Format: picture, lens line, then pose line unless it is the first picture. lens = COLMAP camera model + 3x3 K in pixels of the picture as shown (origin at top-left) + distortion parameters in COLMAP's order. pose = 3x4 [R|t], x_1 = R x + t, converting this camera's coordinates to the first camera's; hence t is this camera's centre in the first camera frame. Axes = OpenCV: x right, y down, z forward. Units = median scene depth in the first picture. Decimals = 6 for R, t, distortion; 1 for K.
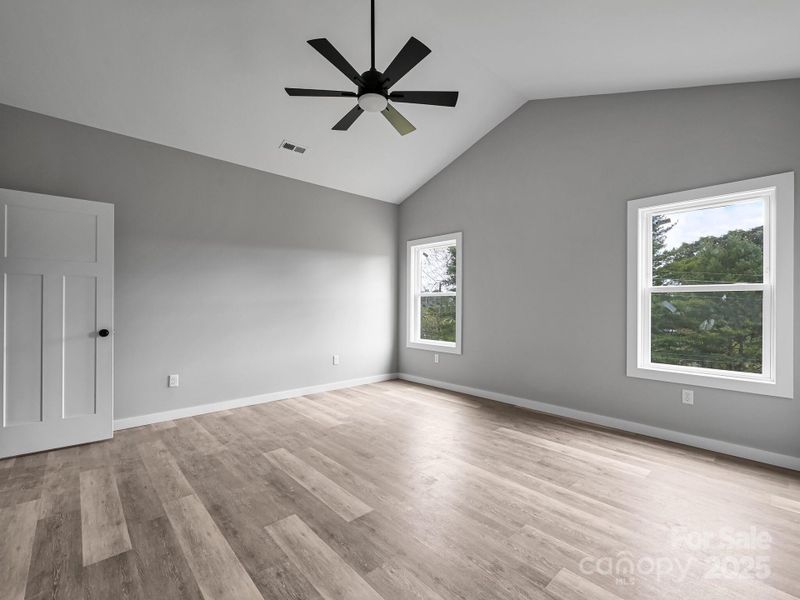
lens RADIAL K [[367.7, 0, 409.9], [0, 367.7, 304.7], [0, 0, 1]] dist [-0.002462, -0.000187]
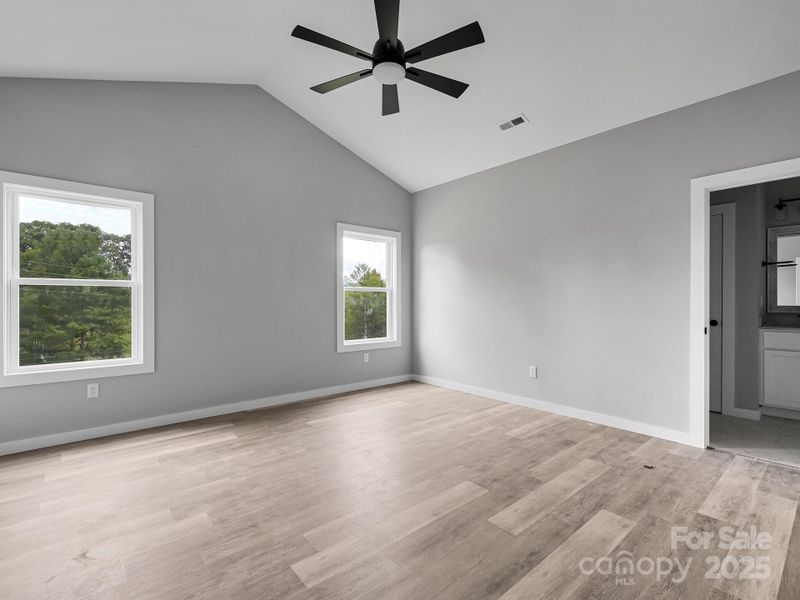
lens RADIAL K [[367.7, 0, 409.9], [0, 367.7, 304.7], [0, 0, 1]] dist [-0.002462, -0.000187]
pose [[0.035226, -0.015740, 0.999255, -0.759646], [0.002691, 0.999874, 0.015655, -0.002428], [-0.999376, 0.002137, 0.035263, 0.700344]]
